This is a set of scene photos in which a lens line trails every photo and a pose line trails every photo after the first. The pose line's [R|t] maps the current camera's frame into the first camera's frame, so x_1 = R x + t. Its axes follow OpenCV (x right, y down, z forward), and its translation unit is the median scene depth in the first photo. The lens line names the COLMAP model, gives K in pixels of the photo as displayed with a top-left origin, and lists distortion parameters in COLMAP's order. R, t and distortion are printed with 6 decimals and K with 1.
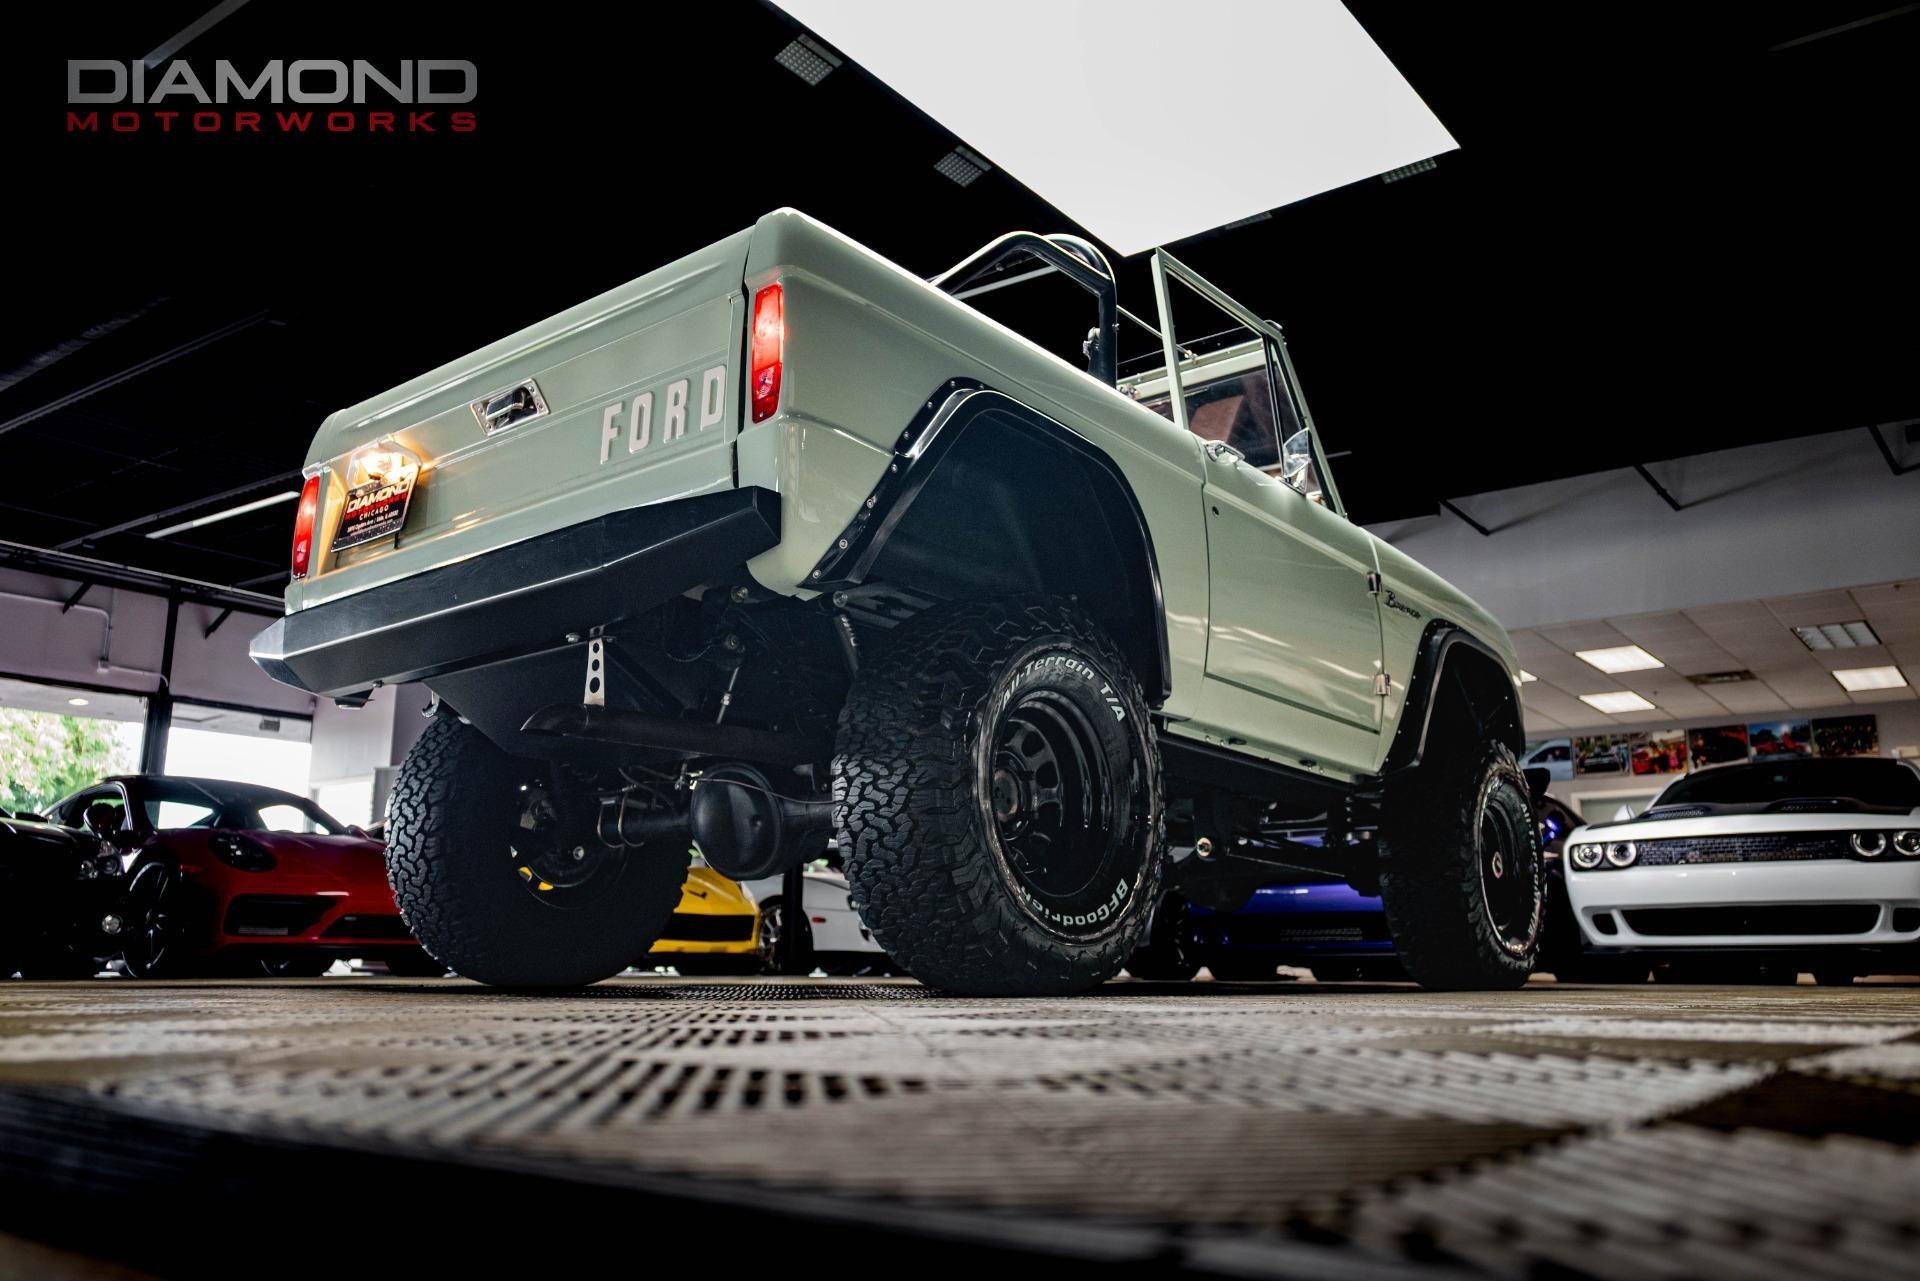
lens RADIAL K [[1515.5, 0, 952.8], [0, 1515.5, 642.8], [0, 0, 1]] dist [0.001317, -0.016907]
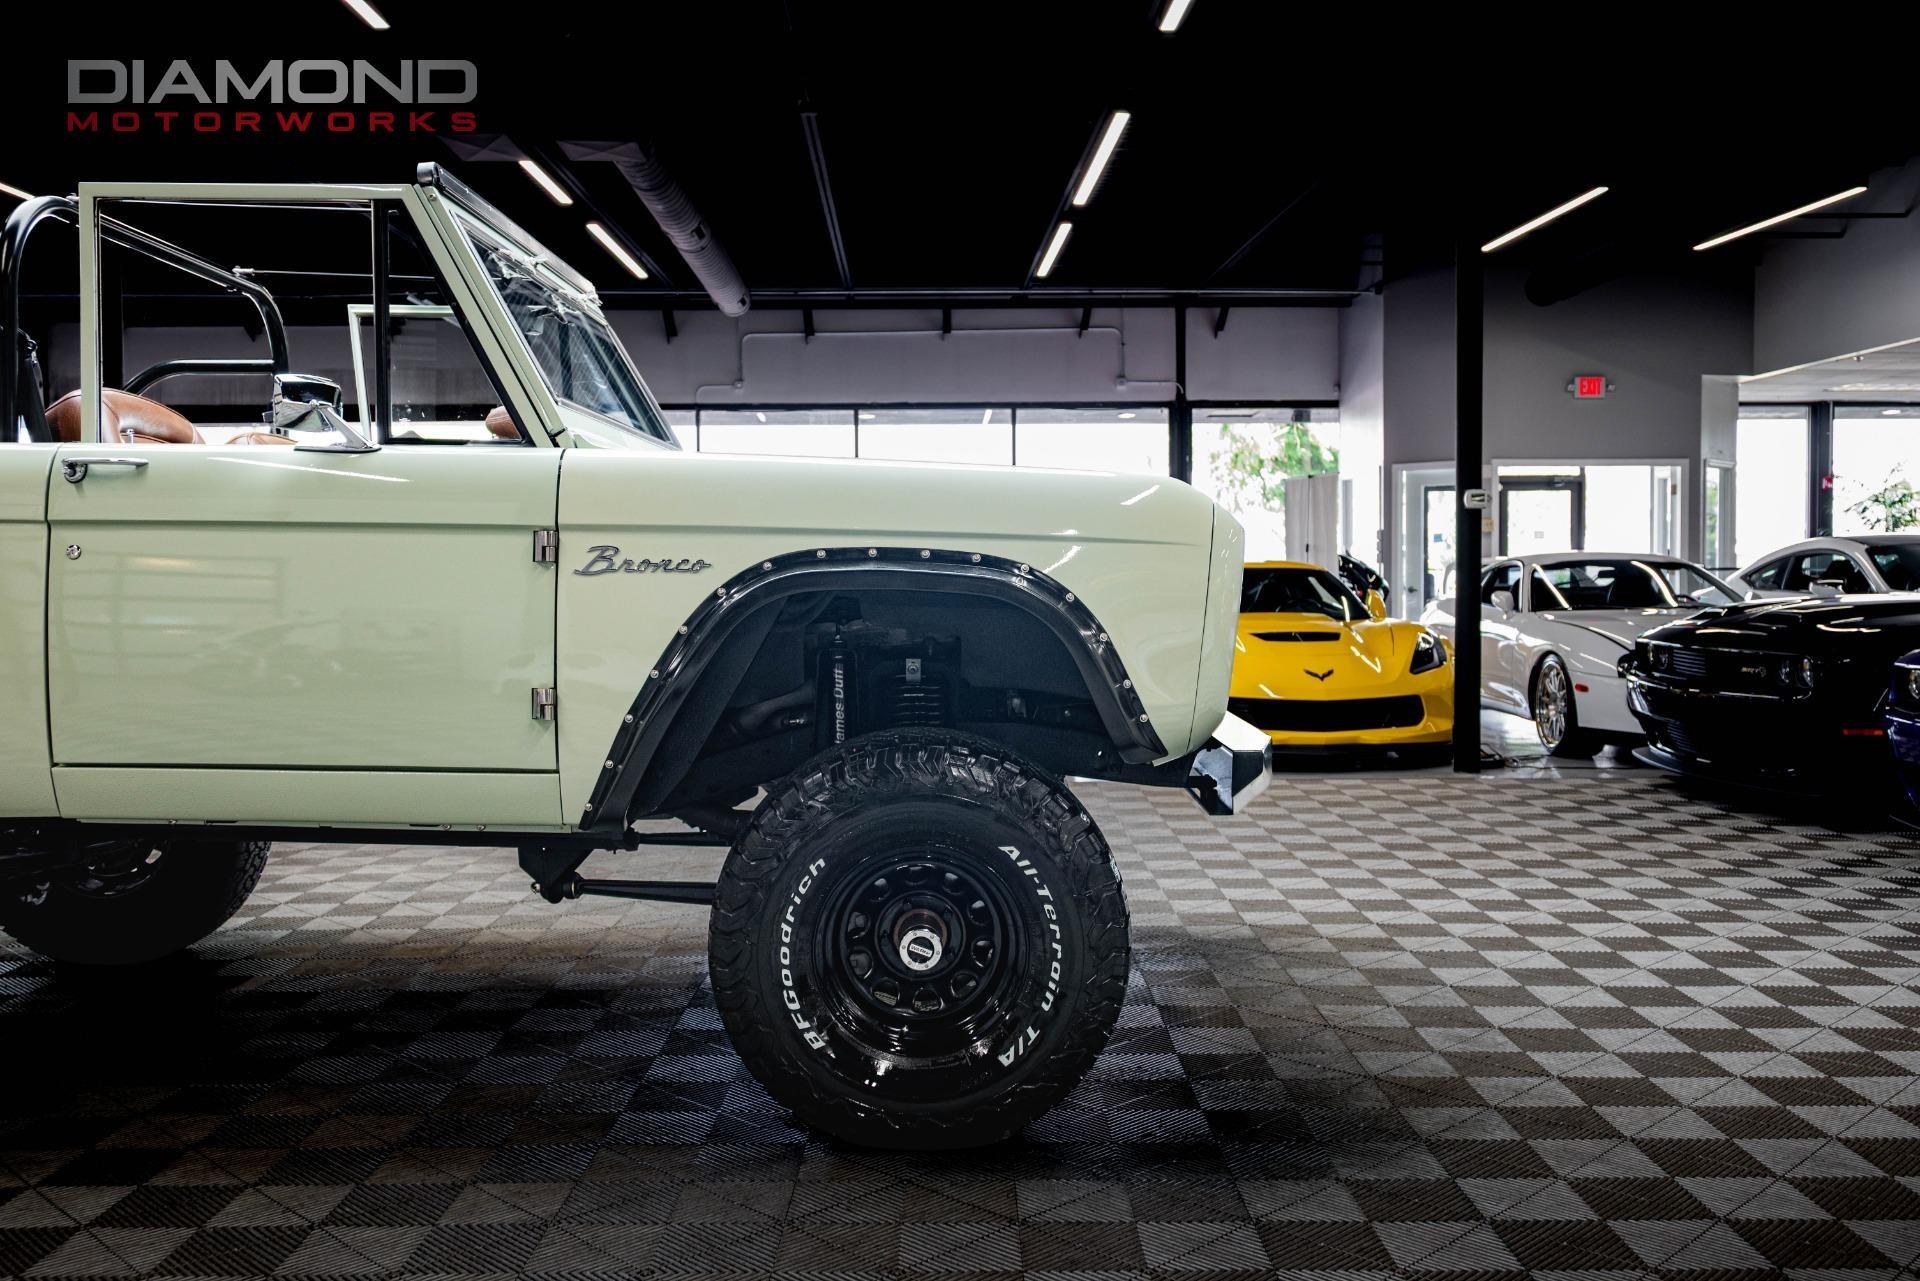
lens RADIAL K [[1699.6, 0, 999.1], [0, 1699.6, 627.3], [0, 0, 1]] dist [0.011152, -0.004990]
pose [[0.655399, 0.007128, -0.755249, 0.367928], [0.177785, 0.970402, 0.163440, -0.039751], [0.734061, -0.241390, 0.634733, 0.244913]]
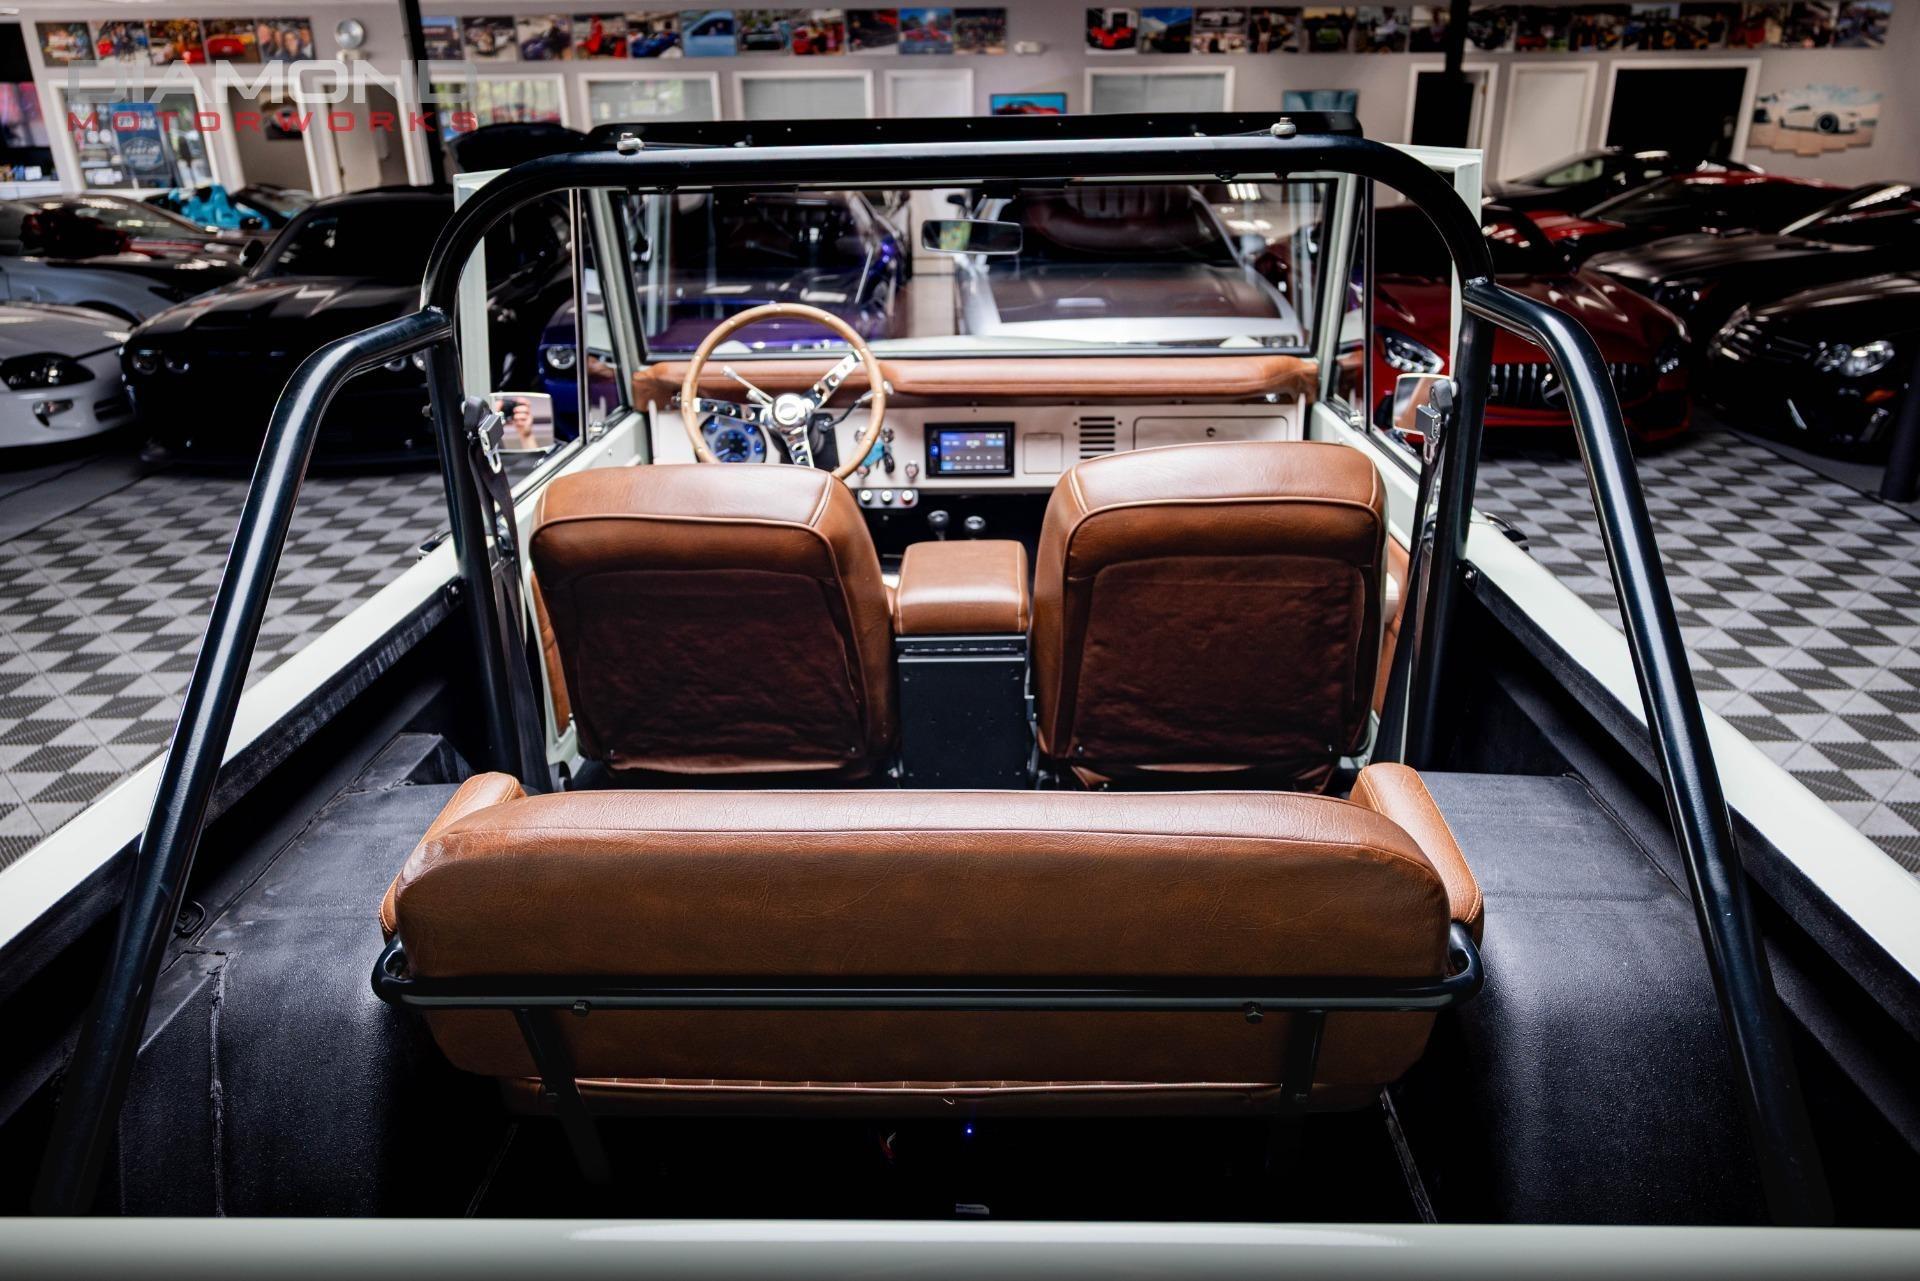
lens RADIAL K [[1404.8, 0, 981.4], [0, 1404.8, 675.8], [0, 0, 1]] dist [0.001409, -0.003288]
pose [[0.786149, -0.256893, 0.562118, -0.129964], [-0.111511, 0.835635, 0.537847, -0.129618], [-0.607894, -0.485510, 0.628287, 0.206308]]
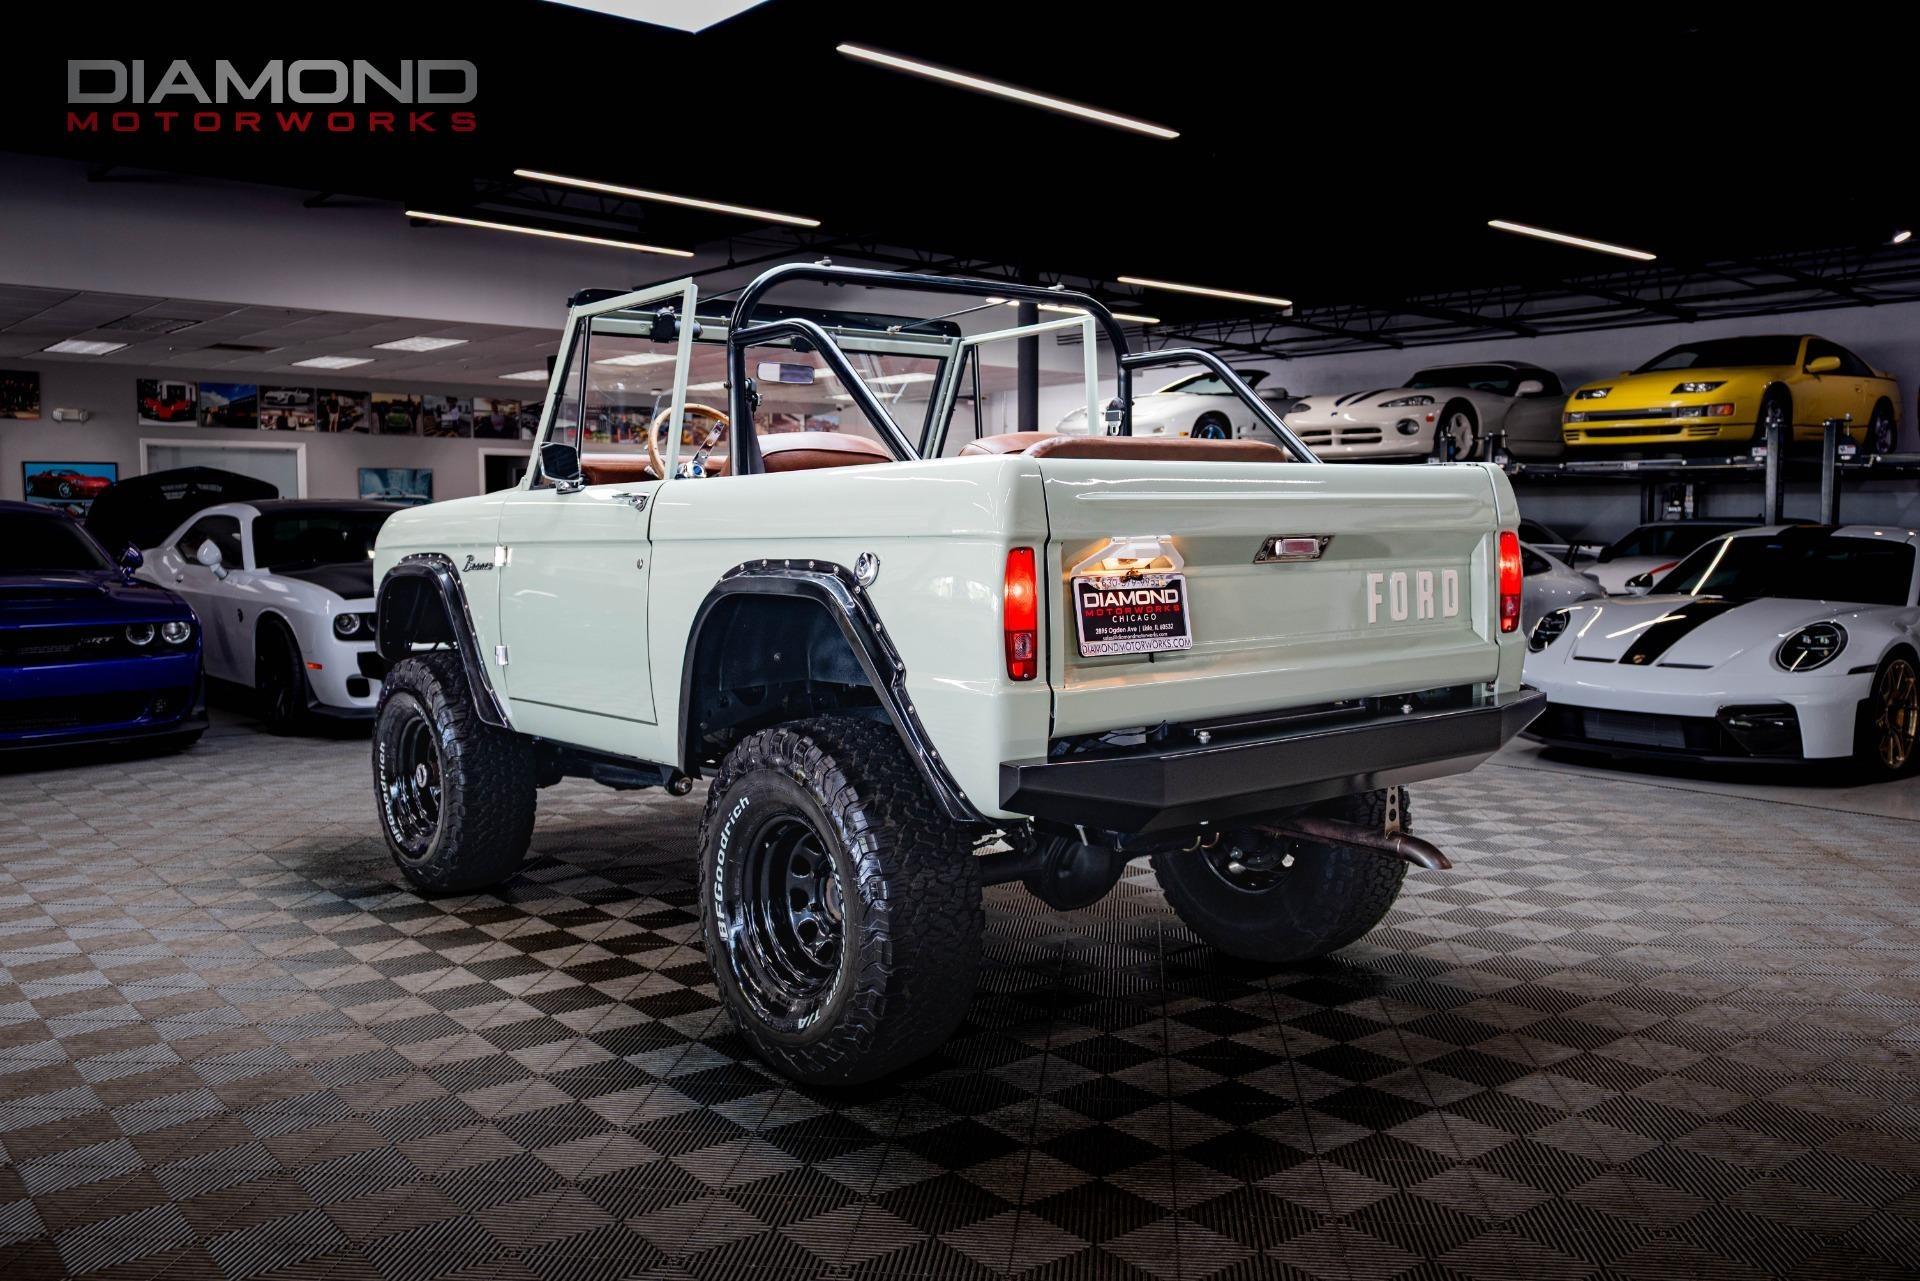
lens RADIAL K [[1615.7, 0, 947.1], [0, 1615.7, 643.8], [0, 0, 1]] dist [-0.006379, 0.004439]
pose [[0.218682, -0.083848, 0.972187, -0.404209], [-0.204363, 0.970271, 0.129652, -0.052553], [-0.954156, -0.227031, 0.195045, 0.280715]]
